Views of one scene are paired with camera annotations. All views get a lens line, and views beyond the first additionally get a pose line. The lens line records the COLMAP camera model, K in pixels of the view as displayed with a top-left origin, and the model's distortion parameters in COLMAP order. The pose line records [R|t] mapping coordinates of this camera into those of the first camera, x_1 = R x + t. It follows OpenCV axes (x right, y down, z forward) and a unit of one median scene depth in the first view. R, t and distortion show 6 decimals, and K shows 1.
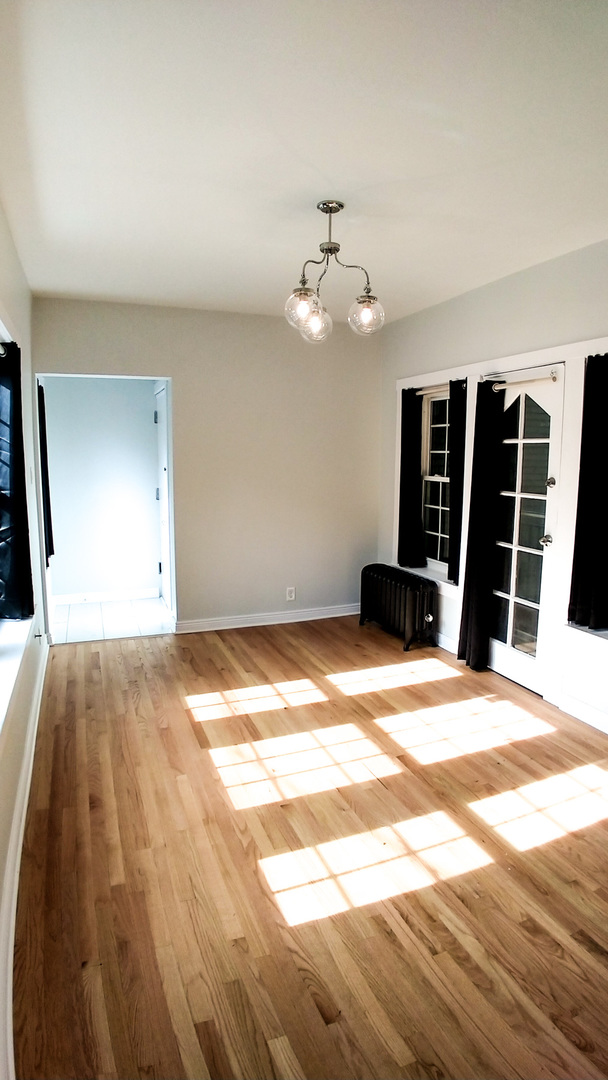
lens RADIAL K [[572.0, 0, 304.8], [0, 572.0, 536.7], [0, 0, 1]] dist [-0.105138, -0.011791]
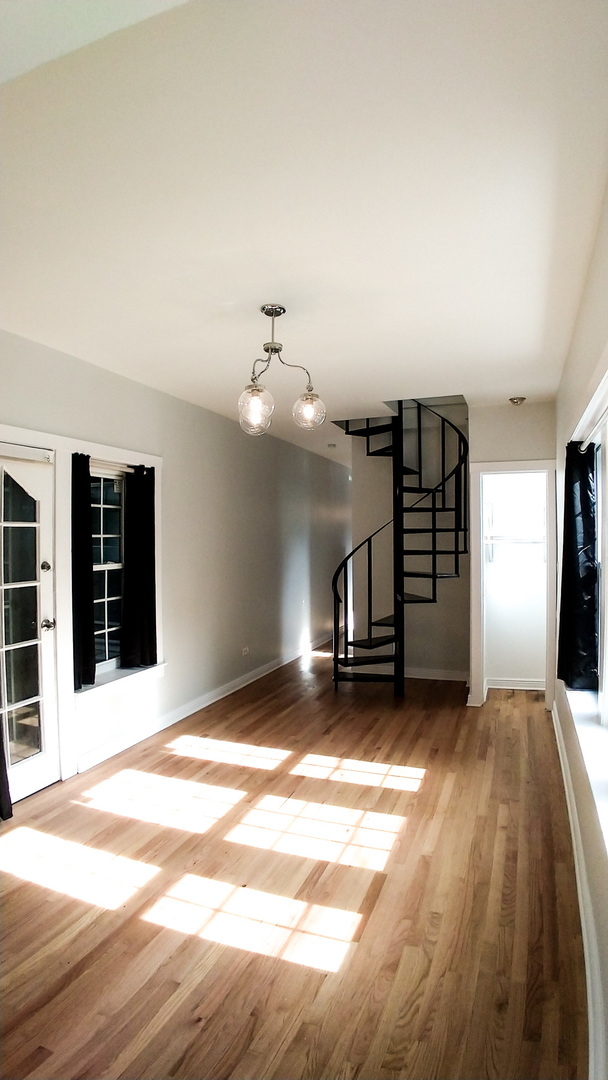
lens RADIAL K [[572.0, 0, 304.8], [0, 572.0, 536.7], [0, 0, 1]] dist [-0.105138, -0.011791]
pose [[-0.744589, -0.008749, 0.667466, -0.709691], [0.091477, 0.989143, 0.115012, -0.278140], [-0.661225, 0.146695, -0.735705, 1.775990]]
